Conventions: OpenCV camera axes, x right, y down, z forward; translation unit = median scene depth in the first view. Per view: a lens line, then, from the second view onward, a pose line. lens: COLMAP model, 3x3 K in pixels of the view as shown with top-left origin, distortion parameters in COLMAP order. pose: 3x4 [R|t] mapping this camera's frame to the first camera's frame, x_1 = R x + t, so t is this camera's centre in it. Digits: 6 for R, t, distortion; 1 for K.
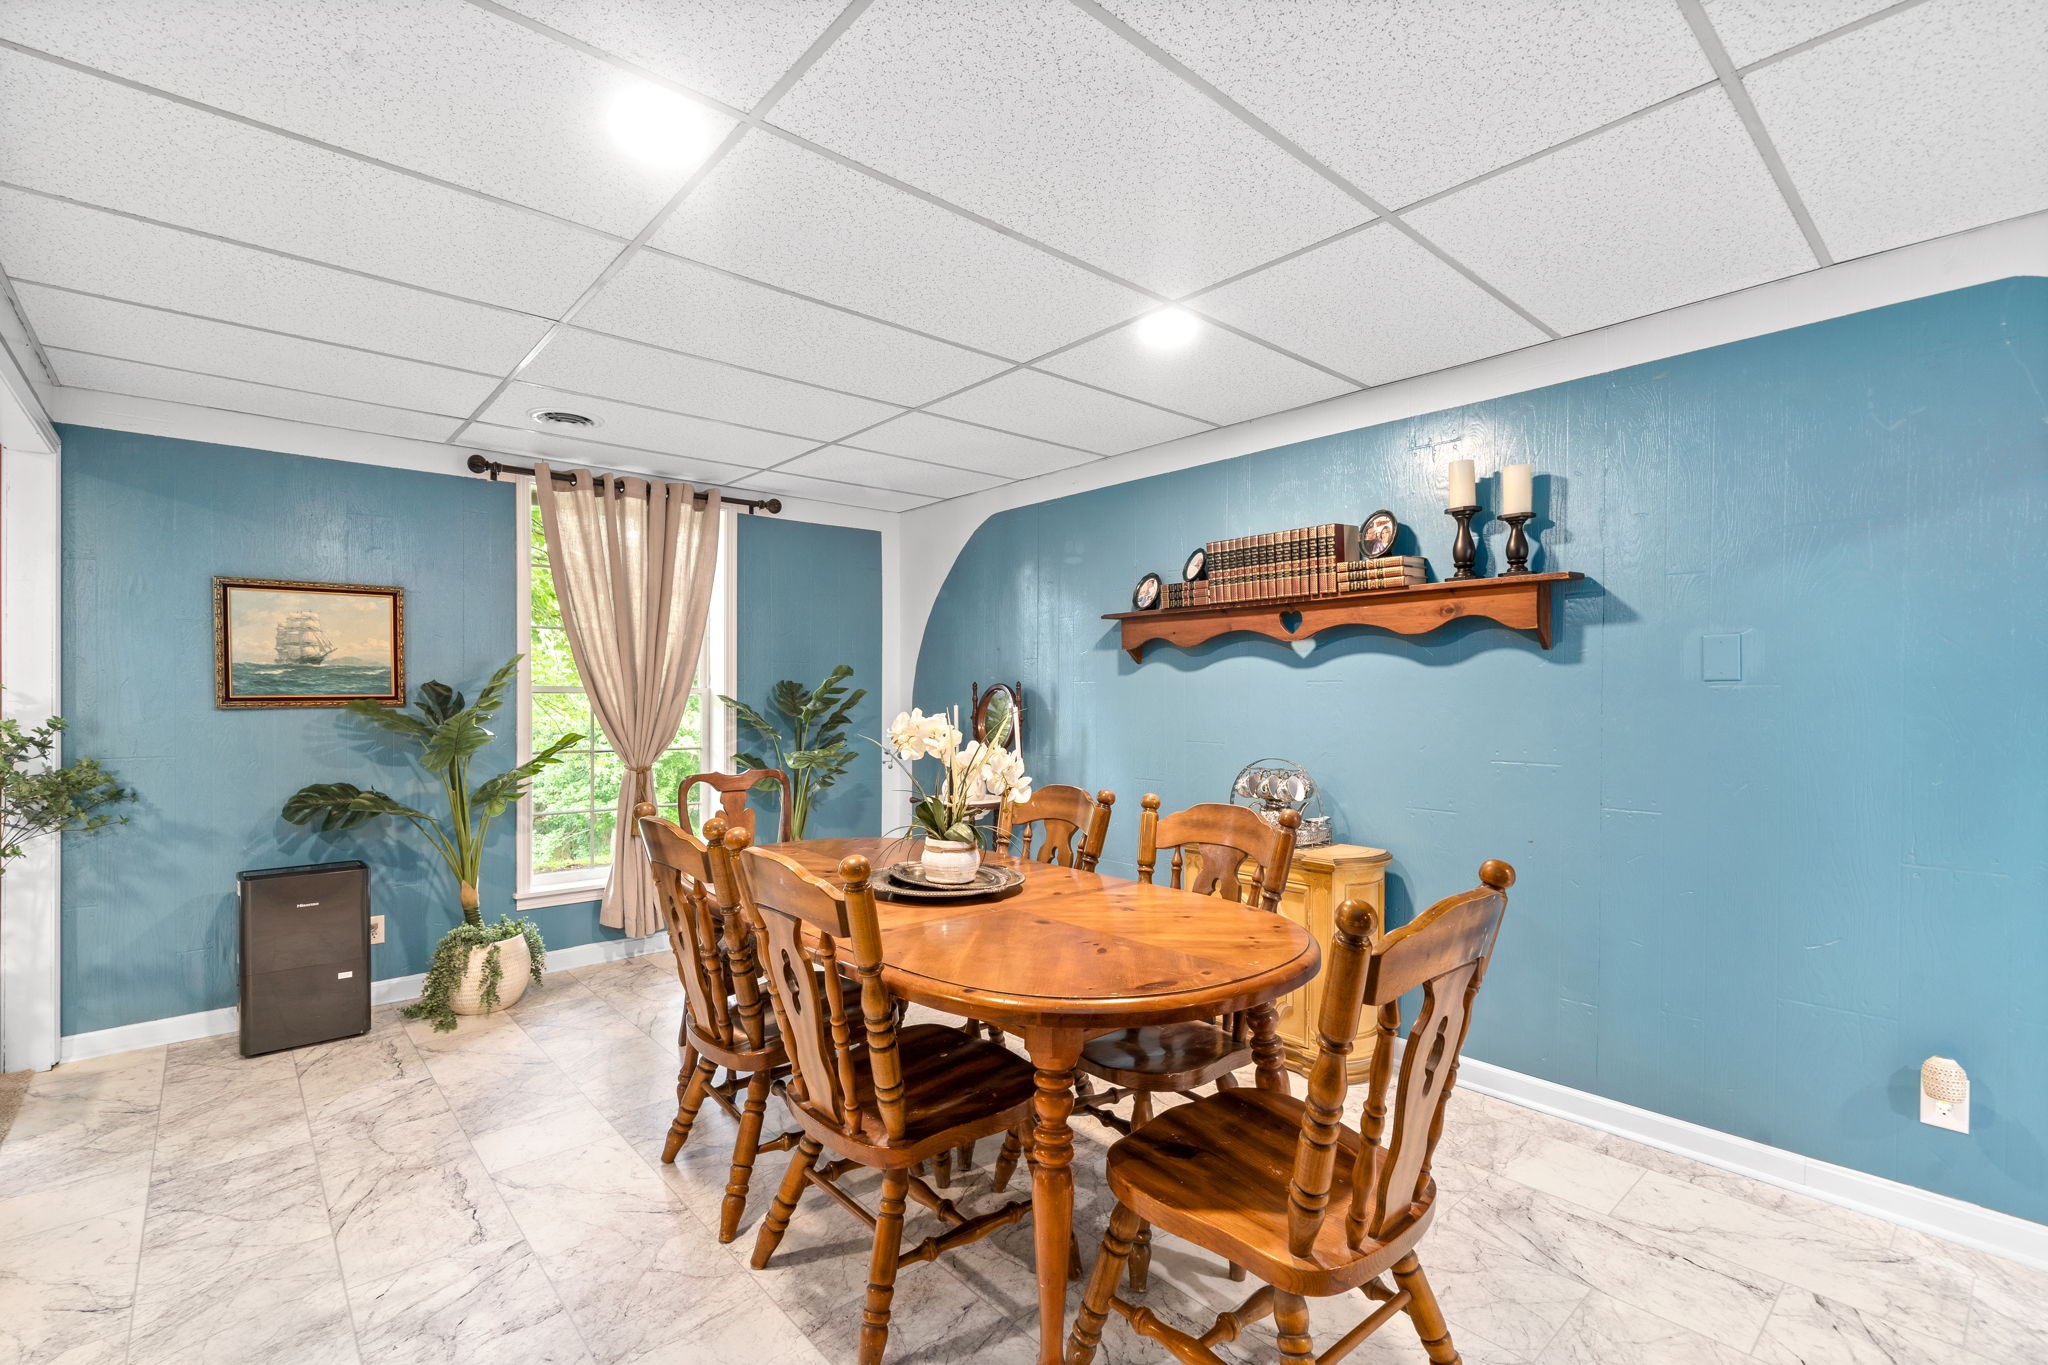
lens RADIAL K [[916.1, 0, 1008.1], [0, 916.1, 700.6], [0, 0, 1]] dist [-0.000141, 0.000200]
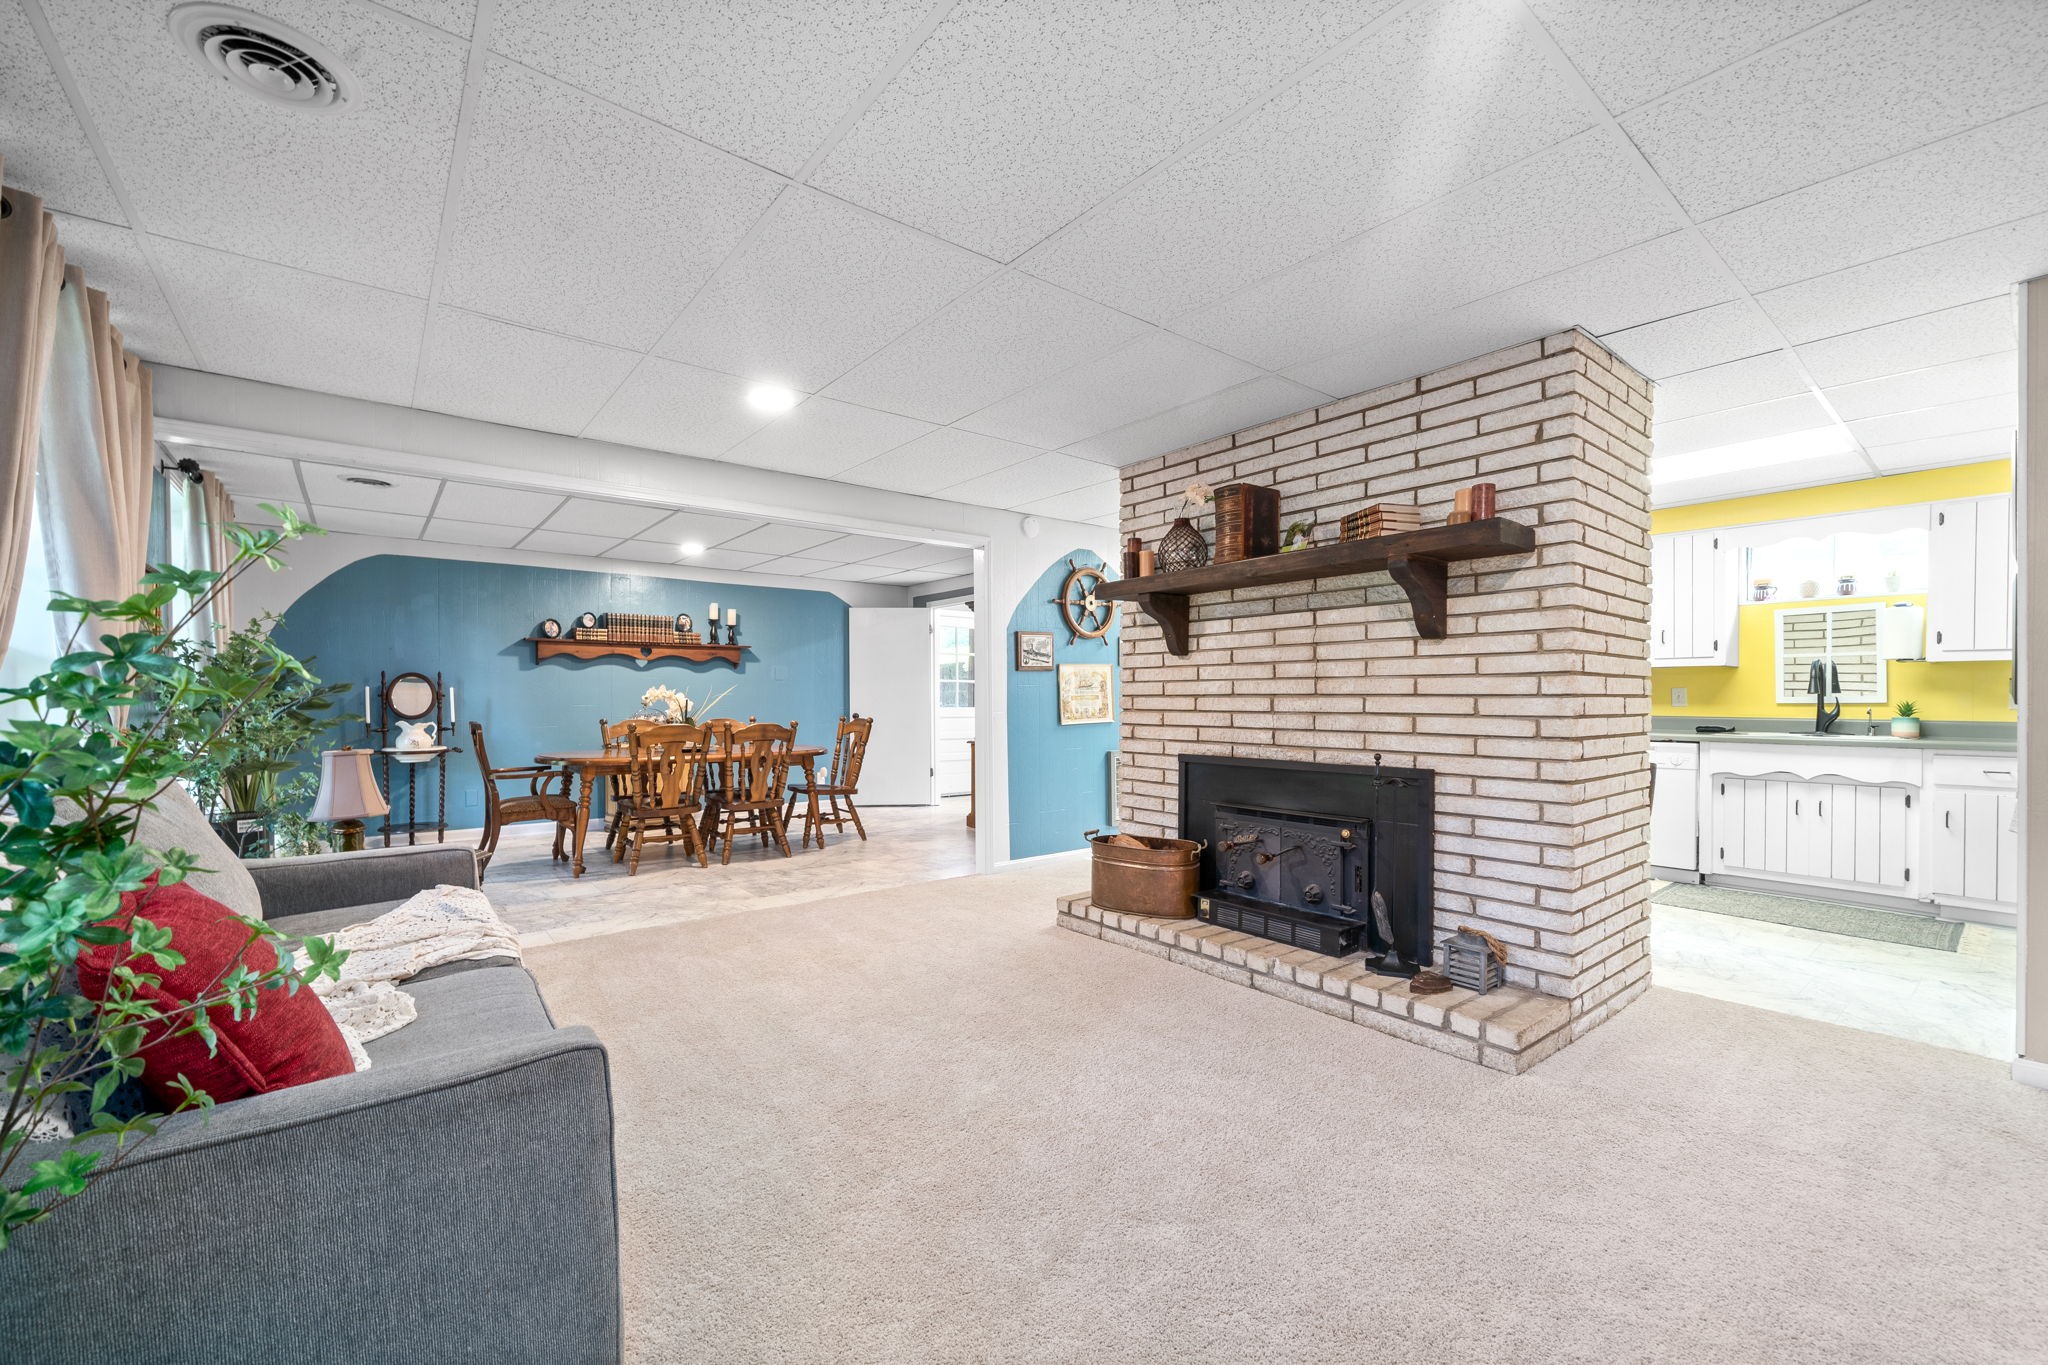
lens RADIAL K [[825.0, 0, 1014.6], [0, 825.0, 706.5], [0, 0, 1]] dist [0.000070, -0.000069]
pose [[0.043520, -0.012216, 0.998978, -1.817457], [0.004596, 0.999917, 0.012028, 0.034662], [-0.999042, 0.004068, 0.043573, -0.059336]]
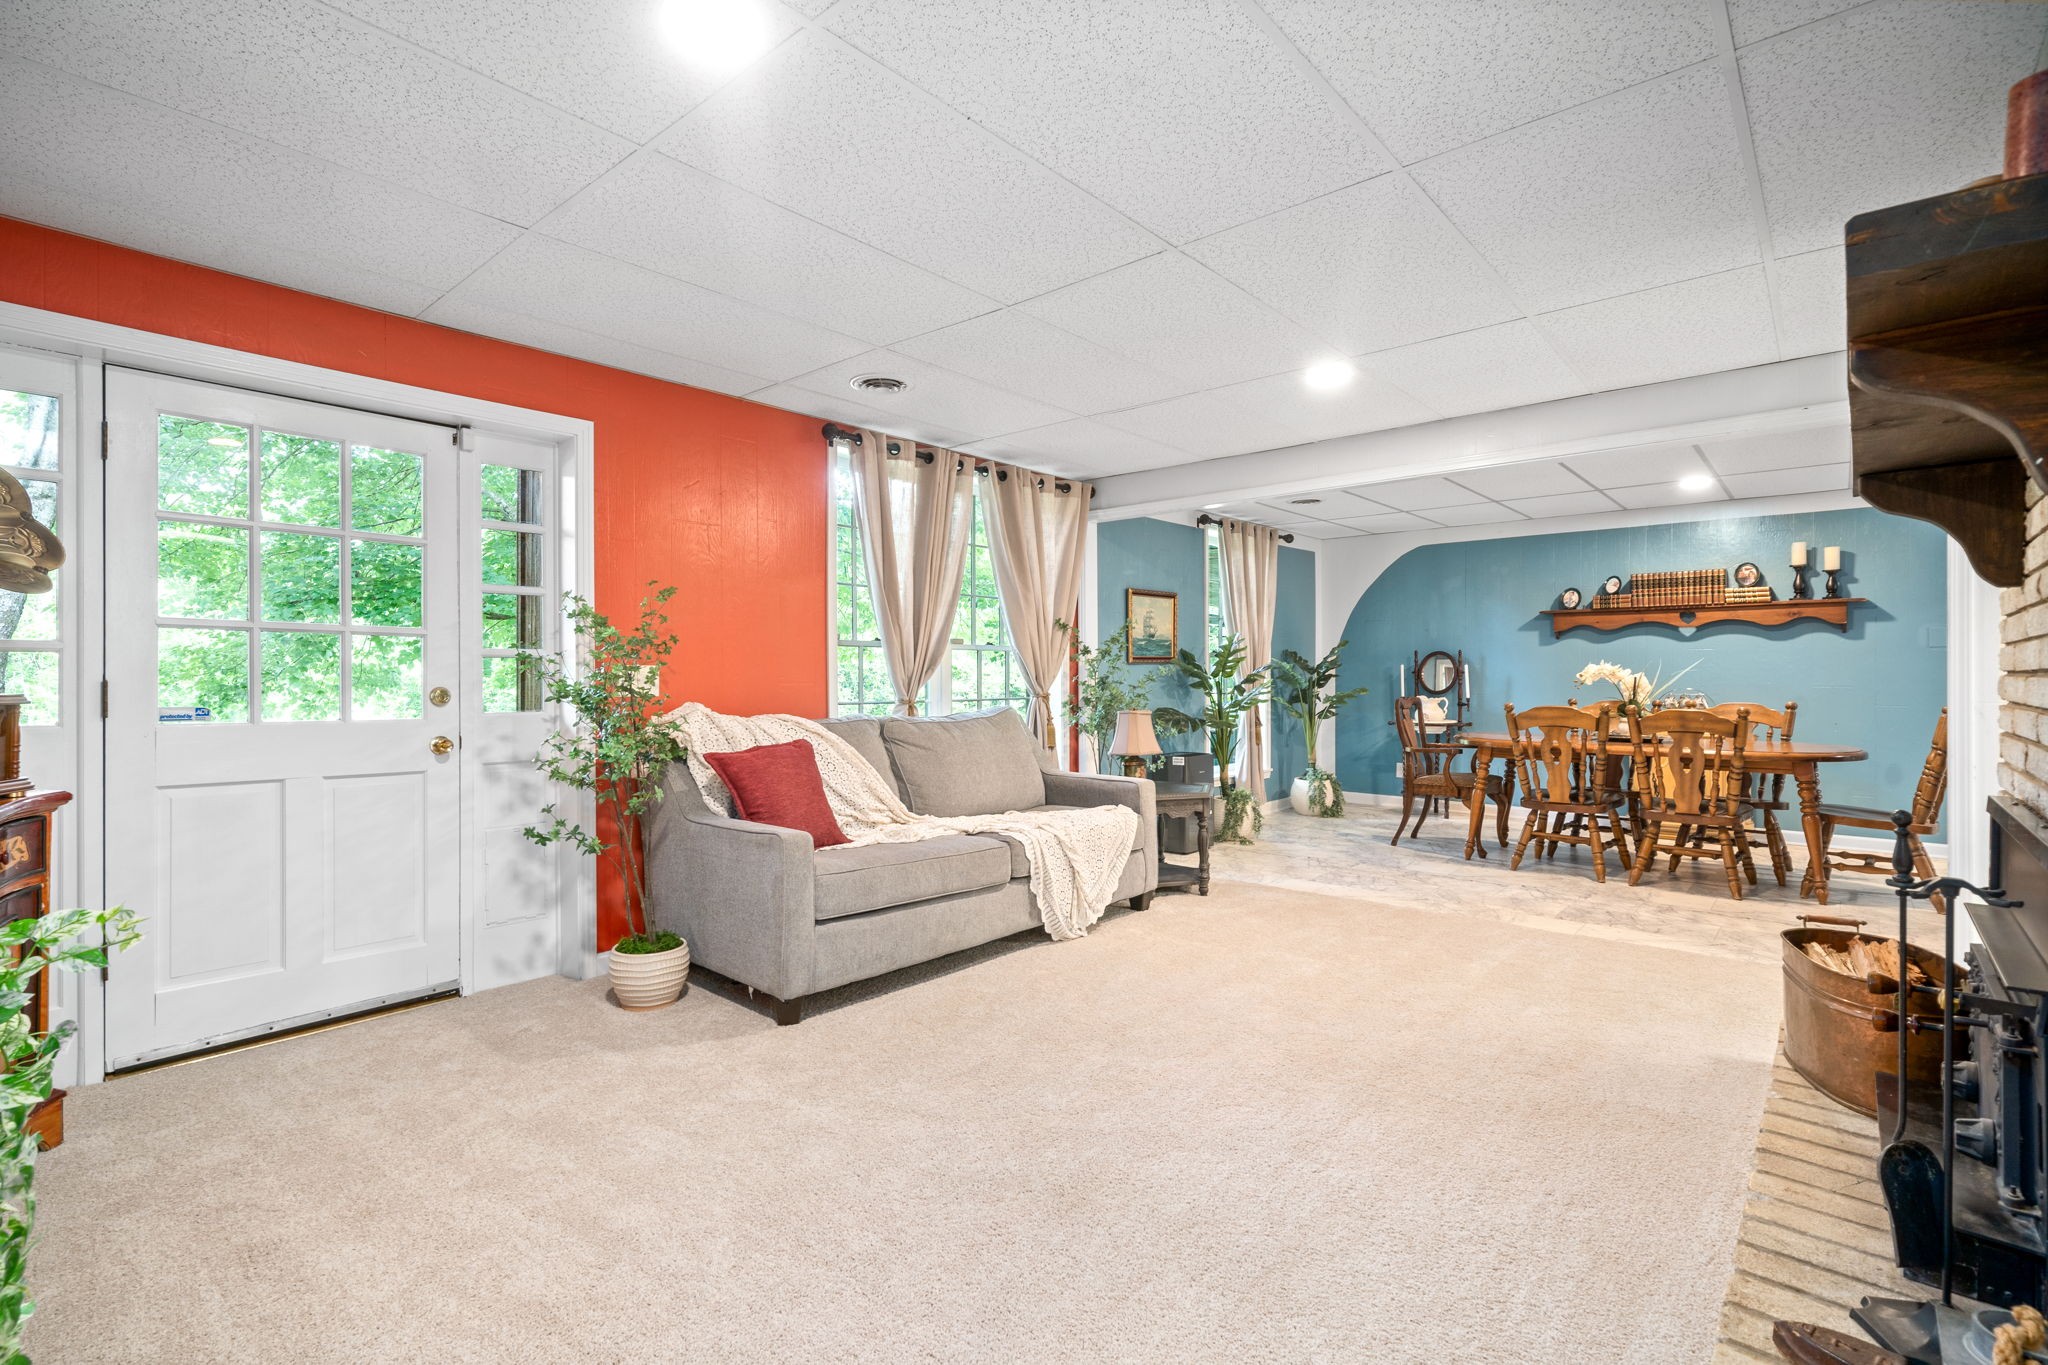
lens RADIAL K [[952.1, 0, 1001.2], [0, 952.1, 675.2], [0, 0, 1]] dist [0.001061, 0.000263]
pose [[0.991880, -0.002313, 0.127154, -1.372126], [0.002612, 0.999994, -0.002183, 0.034943], [-0.127148, 0.002497, 0.991881, -0.795028]]
